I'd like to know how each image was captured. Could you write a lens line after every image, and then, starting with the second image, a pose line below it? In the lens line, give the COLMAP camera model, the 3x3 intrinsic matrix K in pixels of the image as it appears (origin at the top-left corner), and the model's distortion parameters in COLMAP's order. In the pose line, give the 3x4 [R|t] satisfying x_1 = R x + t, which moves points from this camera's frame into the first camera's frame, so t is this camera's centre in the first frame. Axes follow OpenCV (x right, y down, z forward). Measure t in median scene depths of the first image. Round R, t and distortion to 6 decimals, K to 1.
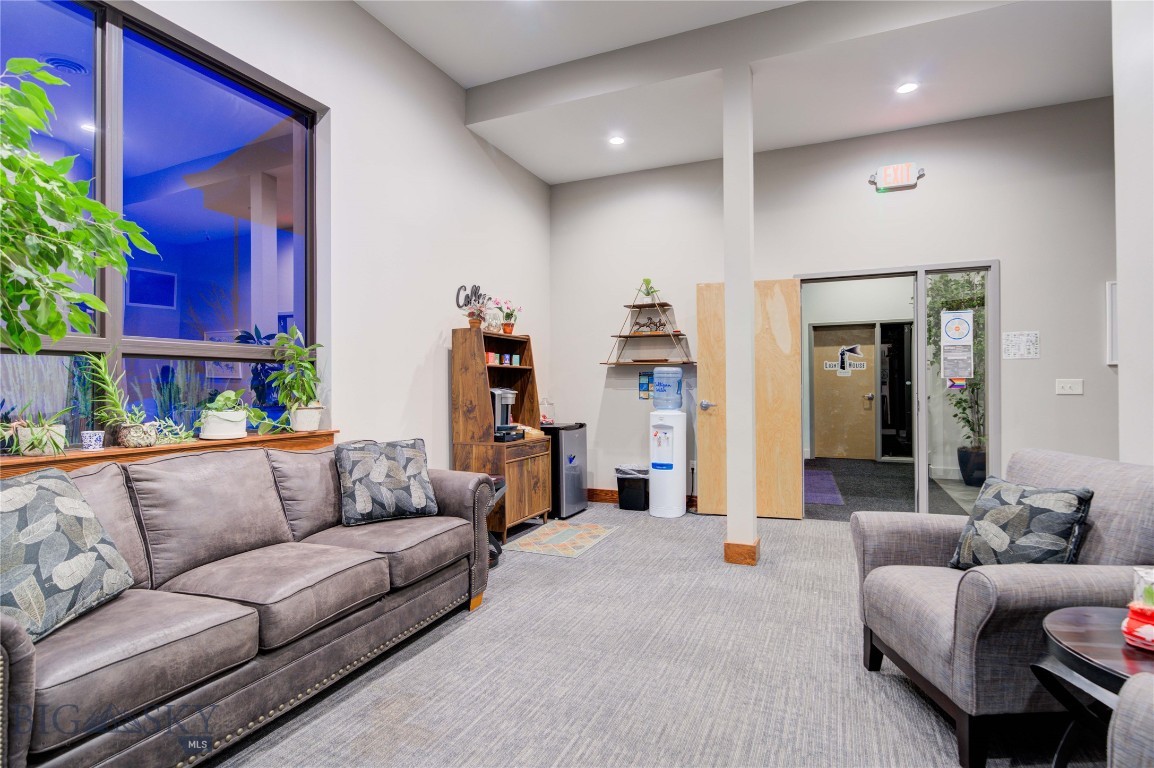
lens RADIAL K [[550.6, 0, 600.4], [0, 550.6, 378.2], [0, 0, 1]] dist [0.002049, 0.001065]
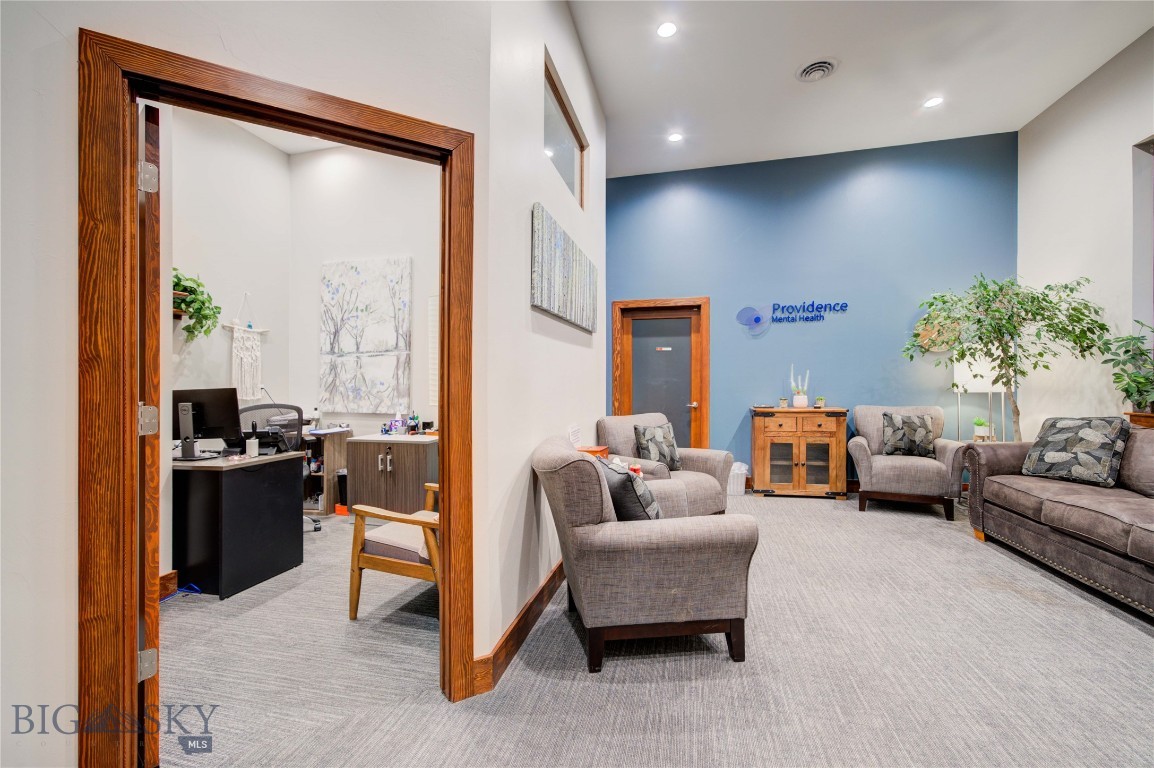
lens RADIAL K [[499.2, 0, 561.6], [0, 499.2, 367.7], [0, 0, 1]] dist [0.001242, 0.000687]
pose [[-0.987325, 0.012466, -0.158222, 0.982575], [0.019117, 0.998993, -0.040581, 0.017932], [0.157557, -0.043092, -0.986569, 1.943837]]
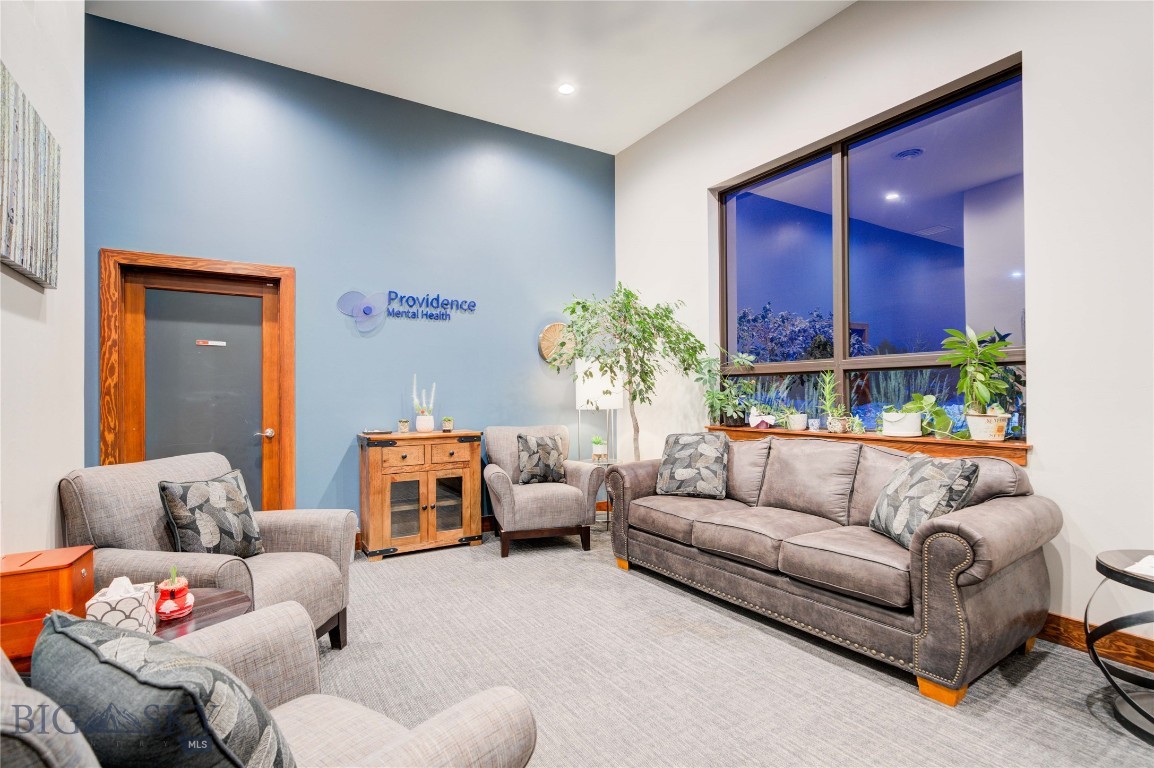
lens RADIAL K [[550.6, 0, 571.7], [0, 550.6, 404.3], [0, 0, 1]] dist [0.002049, 0.001065]
pose [[-0.563989, 0.022935, -0.825464, 0.836789], [0.018505, 0.999714, 0.015133, 0.013840], [0.825575, -0.006740, -0.564252, 1.353796]]
